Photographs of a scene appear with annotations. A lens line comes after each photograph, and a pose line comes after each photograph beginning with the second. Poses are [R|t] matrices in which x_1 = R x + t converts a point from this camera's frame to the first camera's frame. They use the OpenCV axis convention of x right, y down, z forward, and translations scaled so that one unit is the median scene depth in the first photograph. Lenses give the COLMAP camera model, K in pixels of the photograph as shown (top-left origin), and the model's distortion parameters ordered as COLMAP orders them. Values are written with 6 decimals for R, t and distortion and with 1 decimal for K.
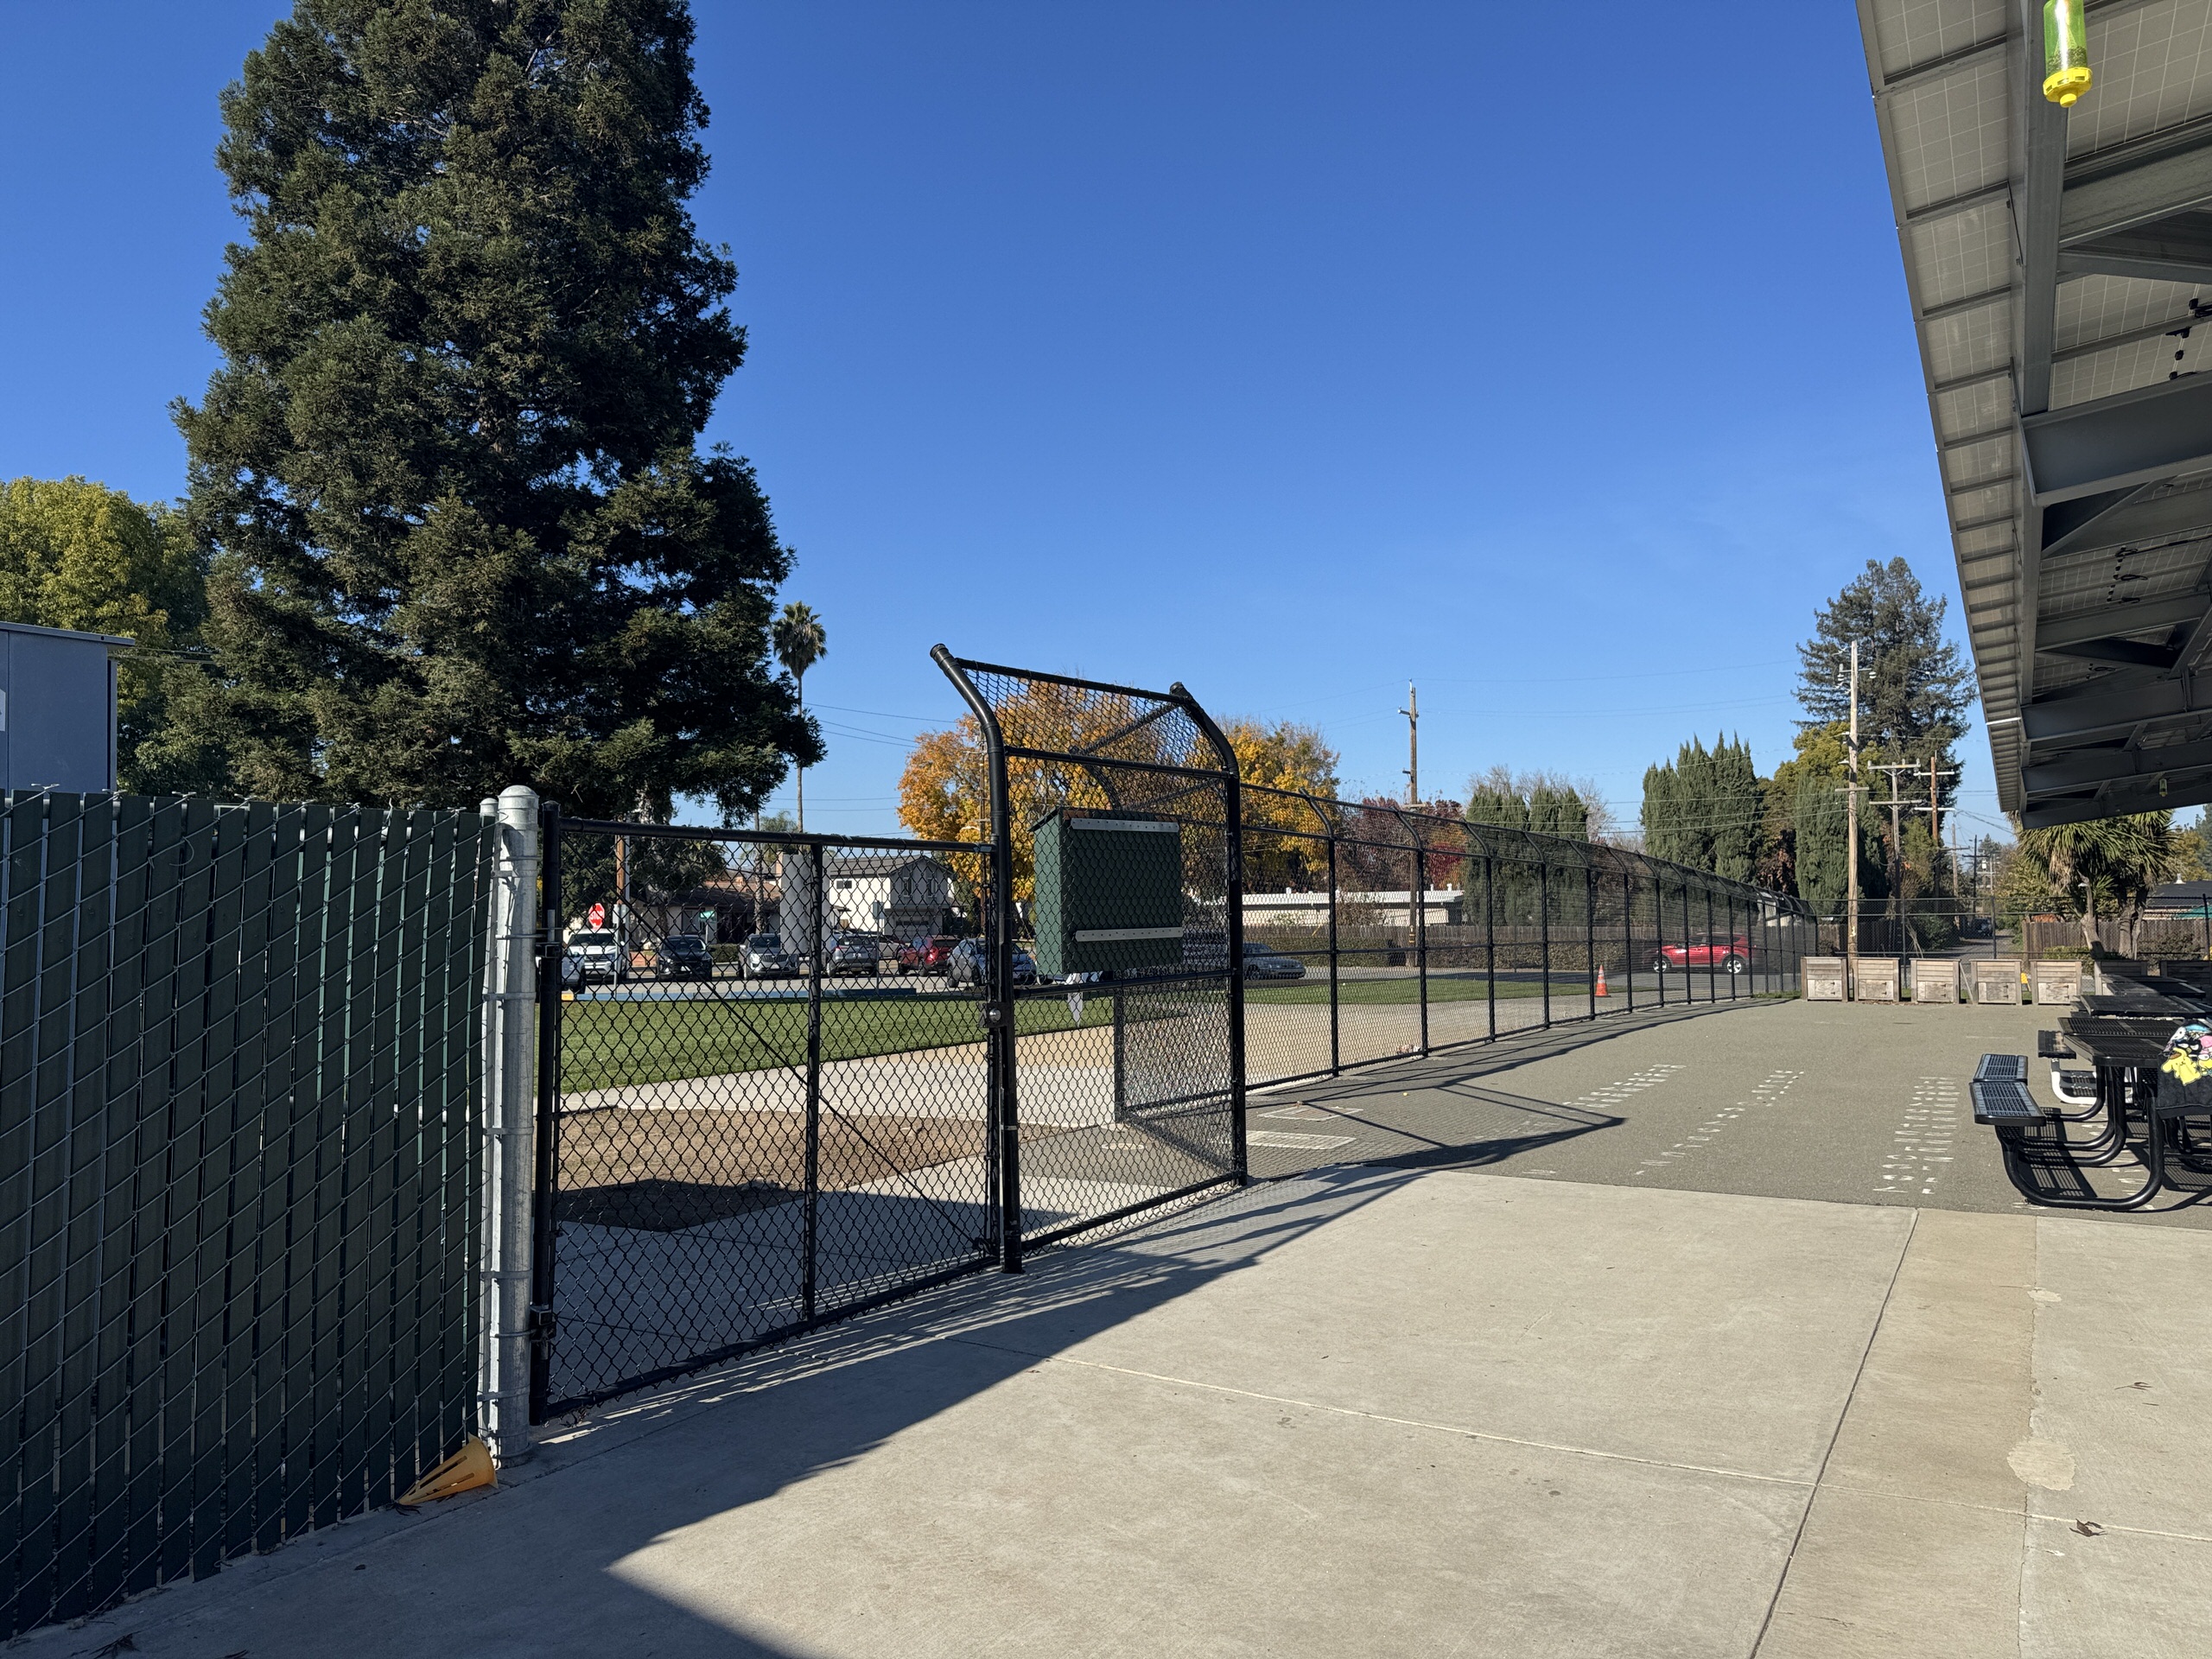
lens RADIAL K [[1550.8, 0, 1101.6], [0, 1550.8, 837.2], [0, 0, 1]] dist [0.018907, -0.031245]
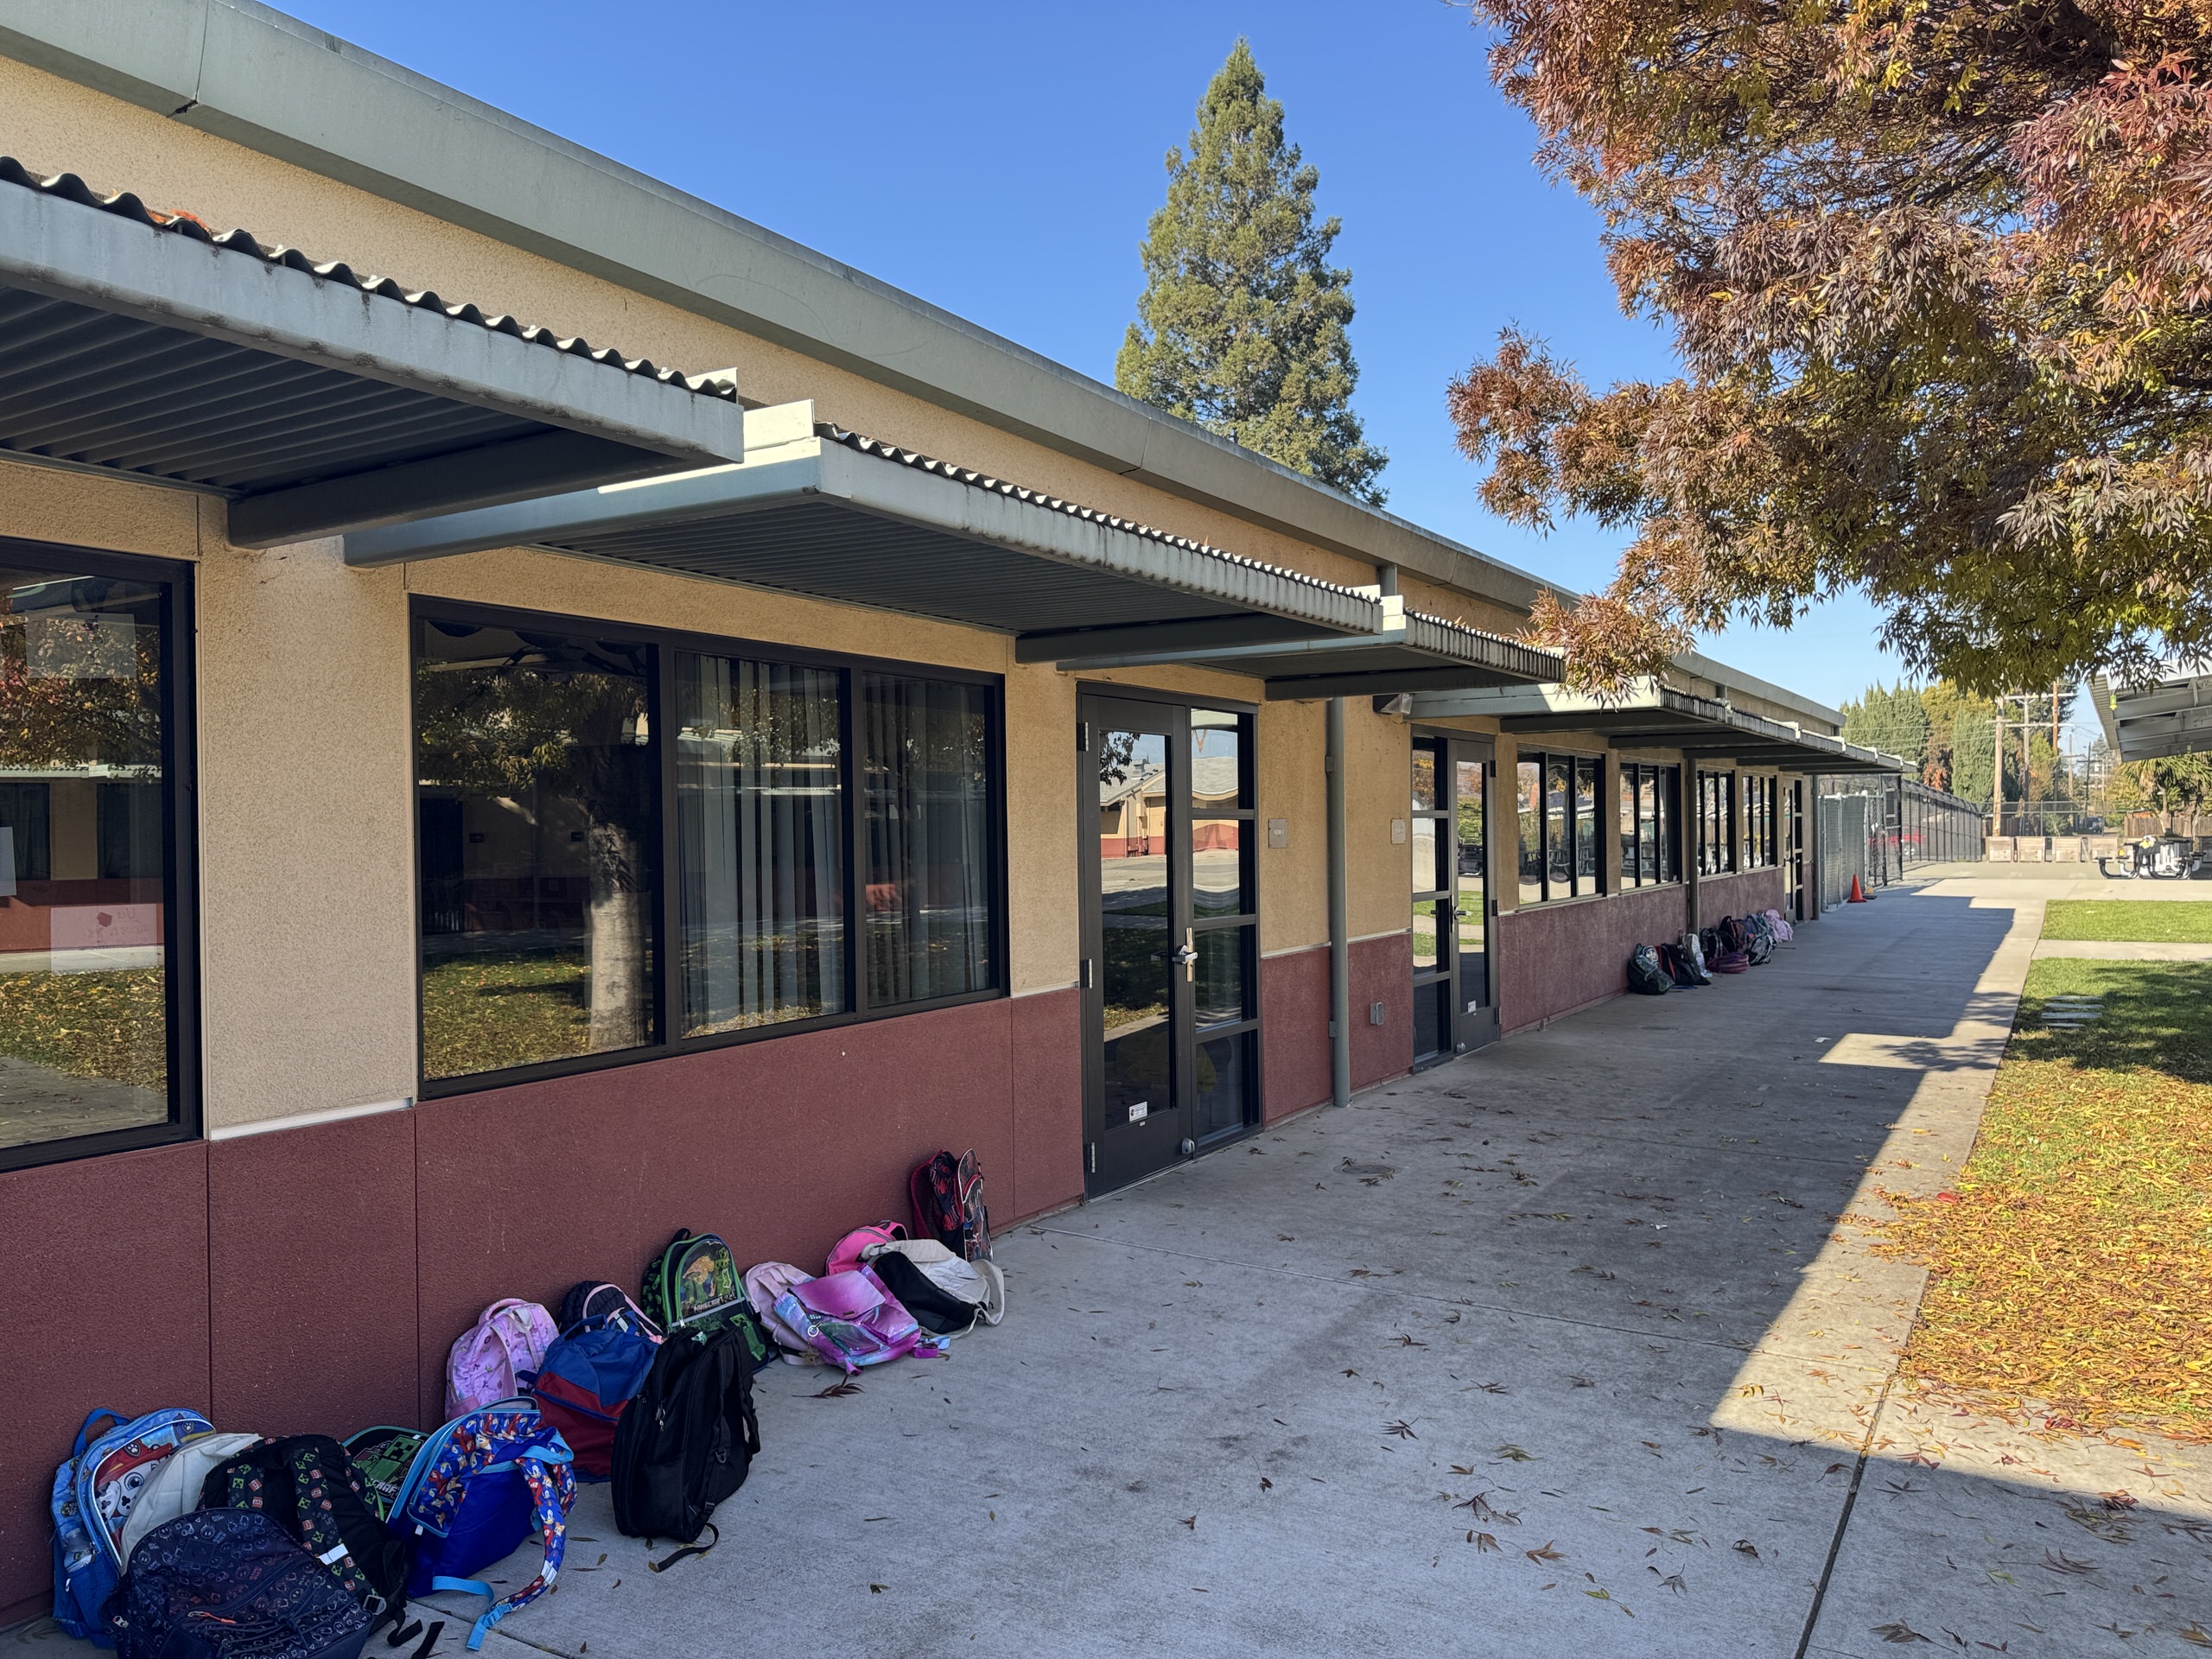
lens RADIAL K [[1550.8, 0, 1093.5], [0, 1550.8, 849.3], [0, 0, 1]] dist [0.018907, -0.031245]
pose [[0.998417, -0.004574, -0.056051, -0.225236], [0.008380, 0.997661, 0.067843, -0.017361], [0.055610, -0.068205, 0.996120, -0.393206]]
